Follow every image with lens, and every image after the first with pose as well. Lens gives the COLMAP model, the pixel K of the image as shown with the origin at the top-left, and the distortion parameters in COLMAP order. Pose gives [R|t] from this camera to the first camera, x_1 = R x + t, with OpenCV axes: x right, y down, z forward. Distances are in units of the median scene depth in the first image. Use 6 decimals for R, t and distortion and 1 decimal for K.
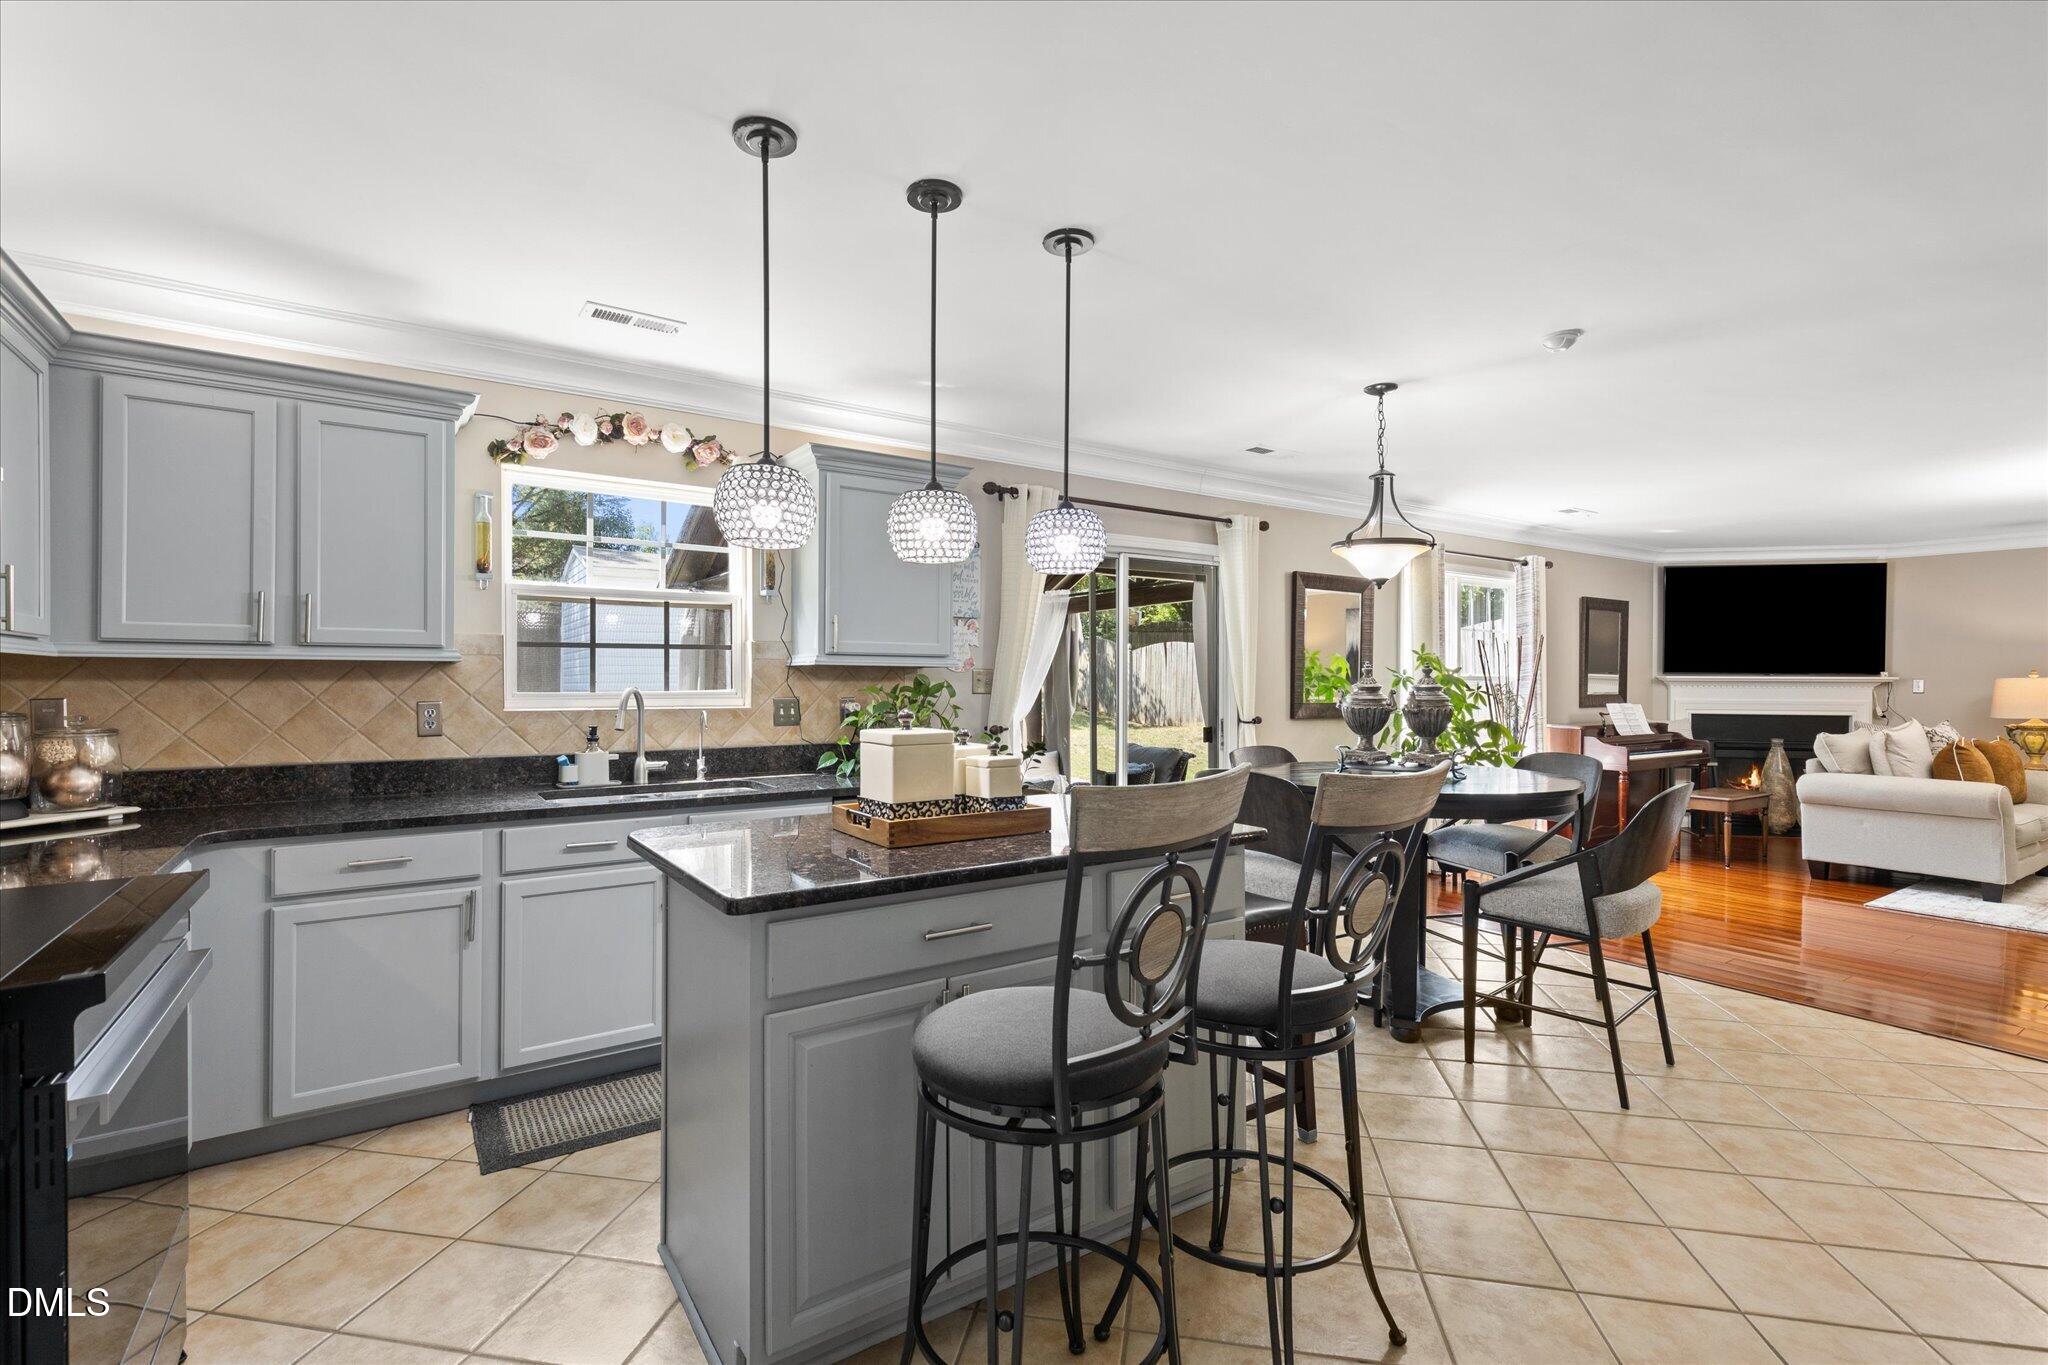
lens RADIAL K [[923.4, 0, 1010.1], [0, 923.4, 679.7], [0, 0, 1]] dist [0.010535, -0.001981]
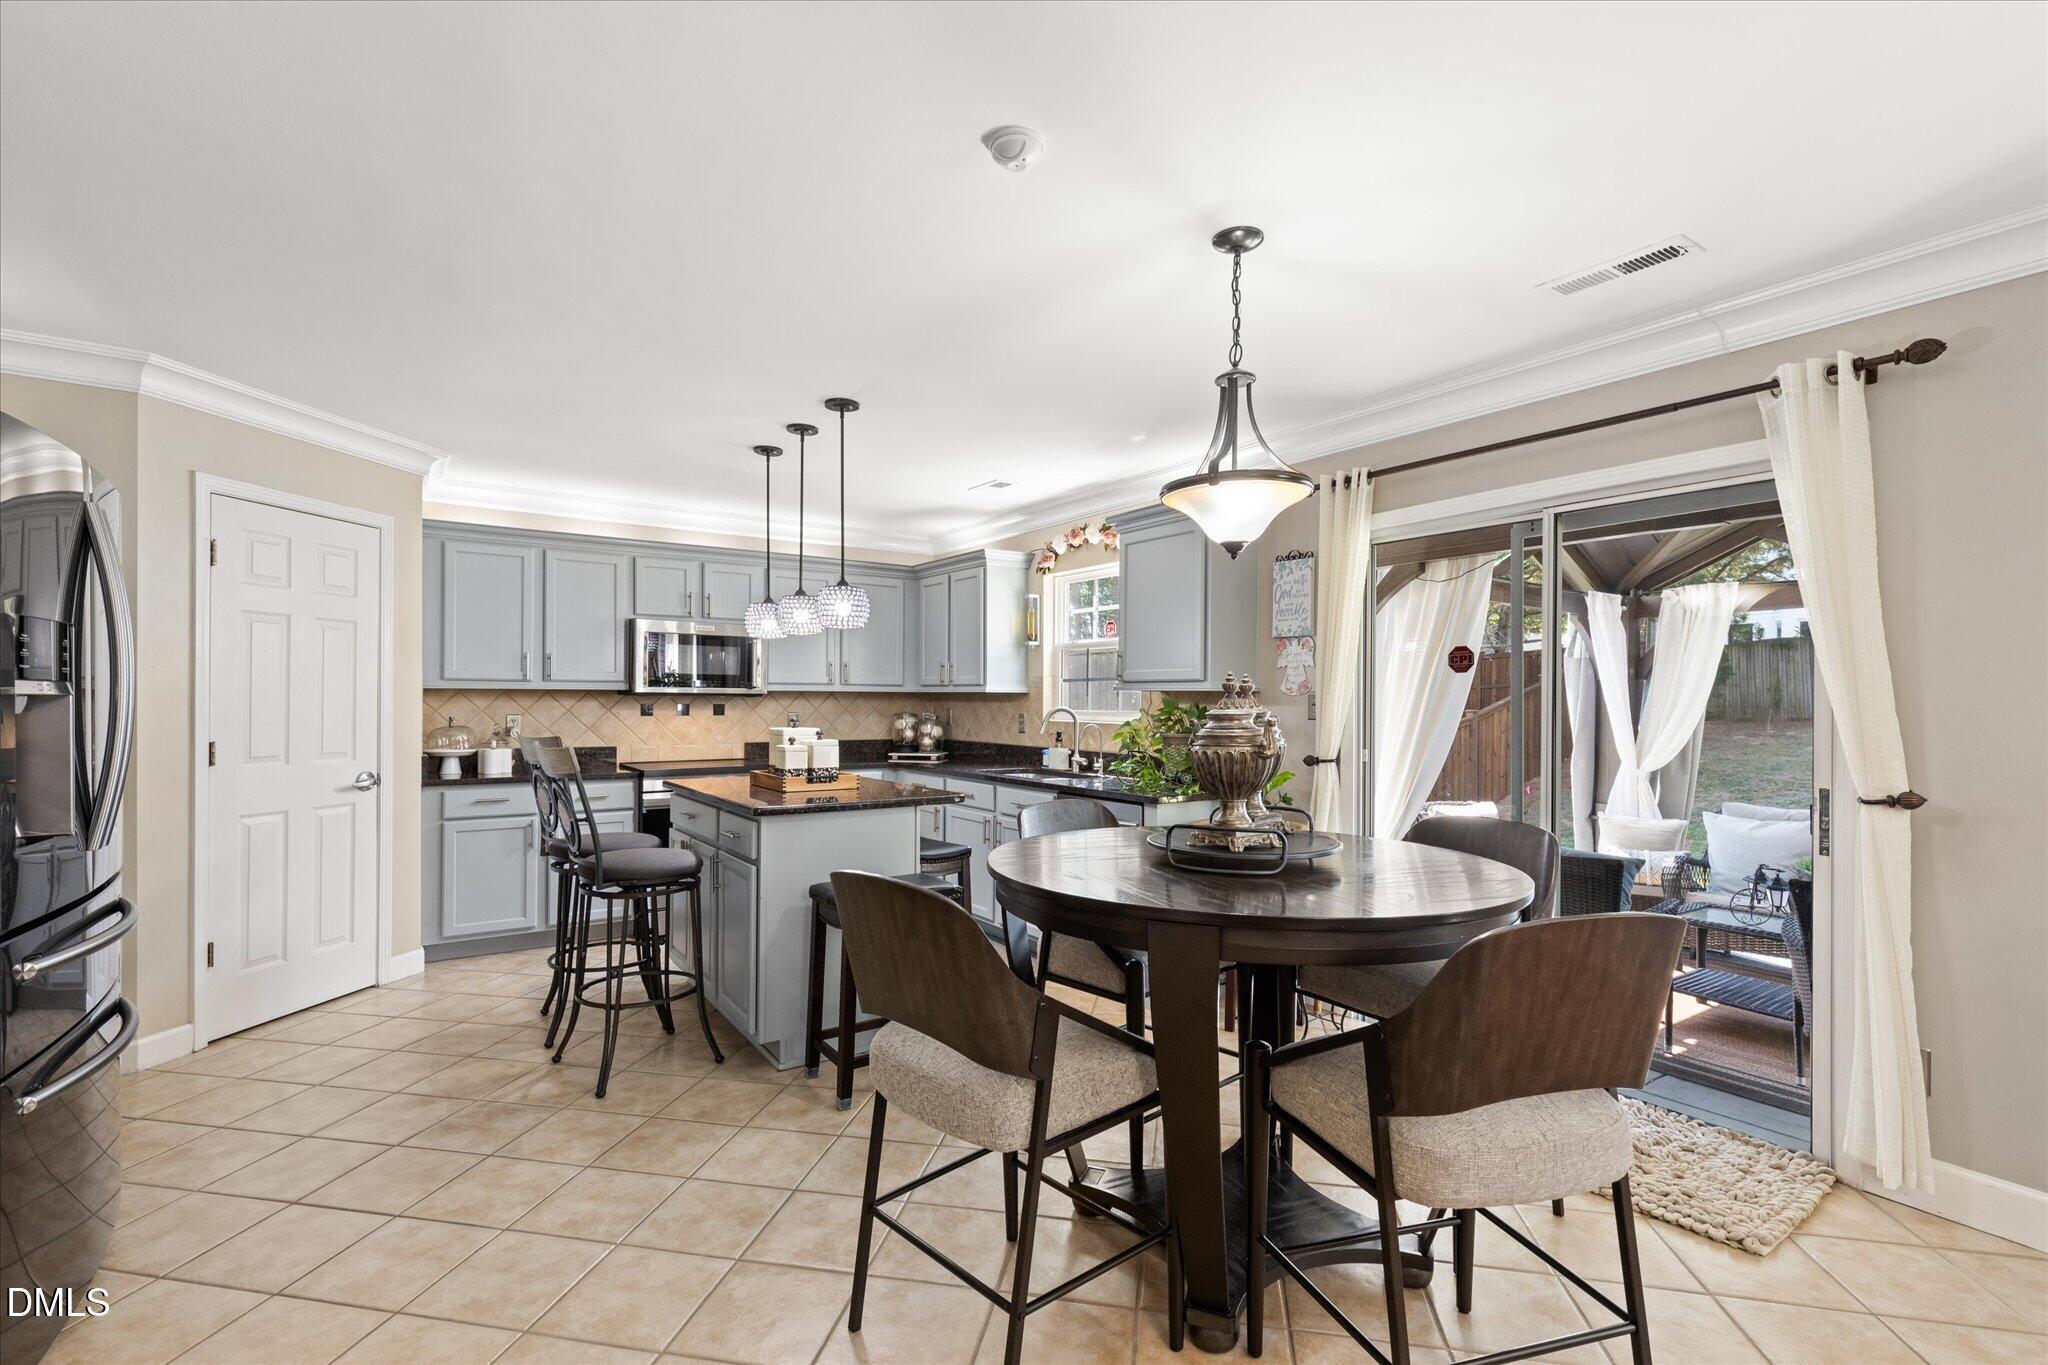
lens RADIAL K [[923.4, 0, 1021.4], [0, 923.4, 701.9], [0, 0, 1]] dist [0.010535, -0.001981]
pose [[0.012146, -0.002107, -0.999924, 1.071339], [-0.009544, 0.999952, -0.002223, 0.003406], [0.999881, 0.009570, 0.012126, 0.877996]]
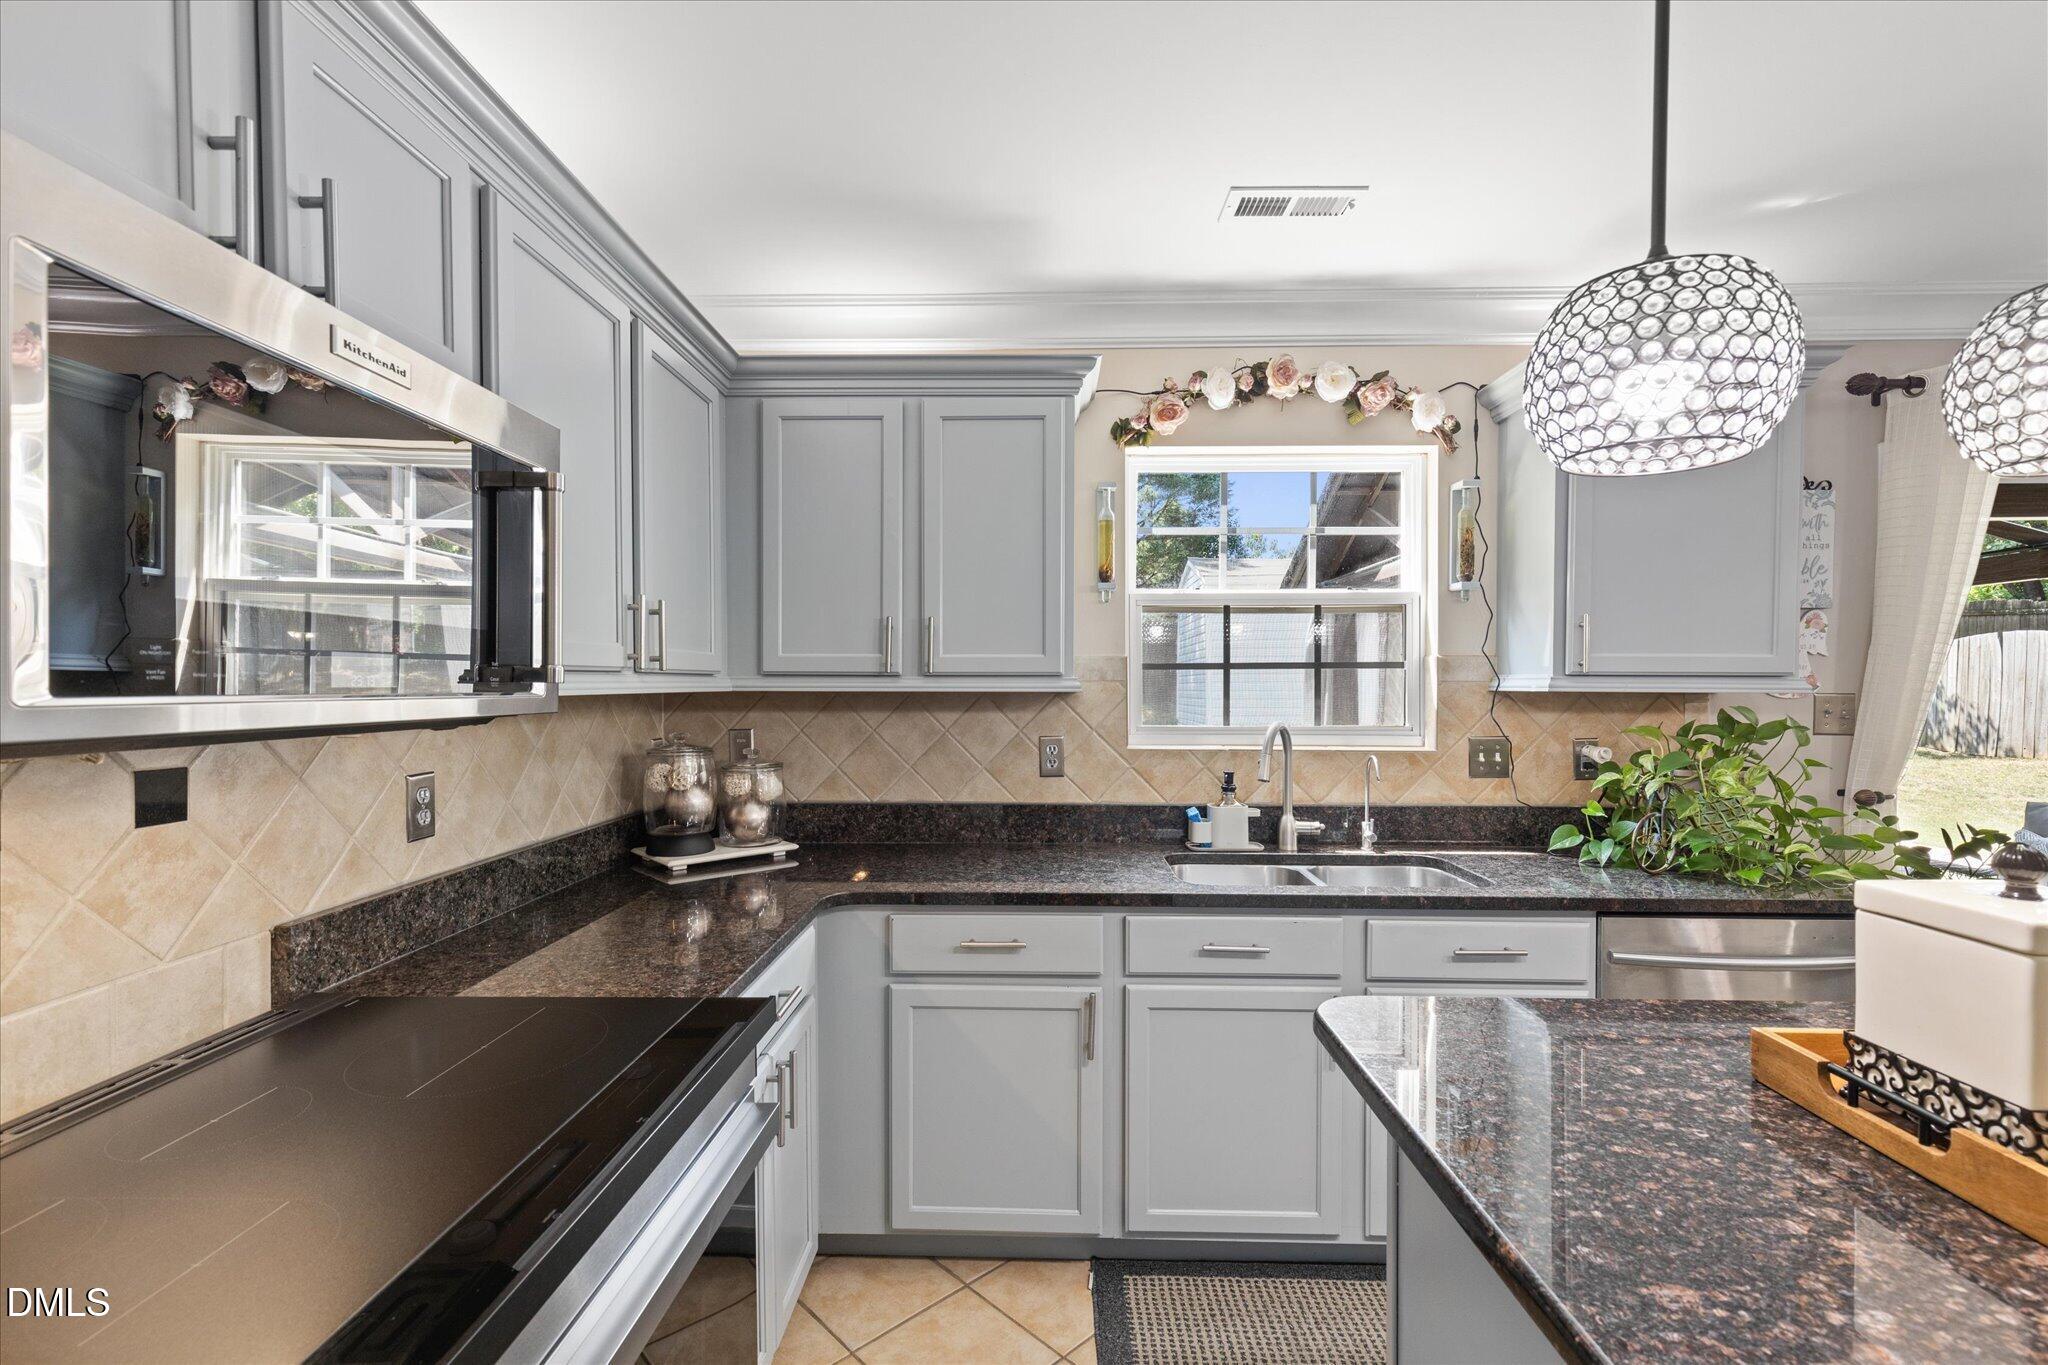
lens RADIAL K [[923.4, 0, 1023.3], [0, 923.4, 689.3], [0, 0, 1]] dist [0.010535, -0.001981]
pose [[0.817352, 0.002547, -0.576133, -0.140488], [0.000878, 0.999984, 0.005666, -0.022230], [0.576138, -0.005137, 0.817336, 0.259216]]
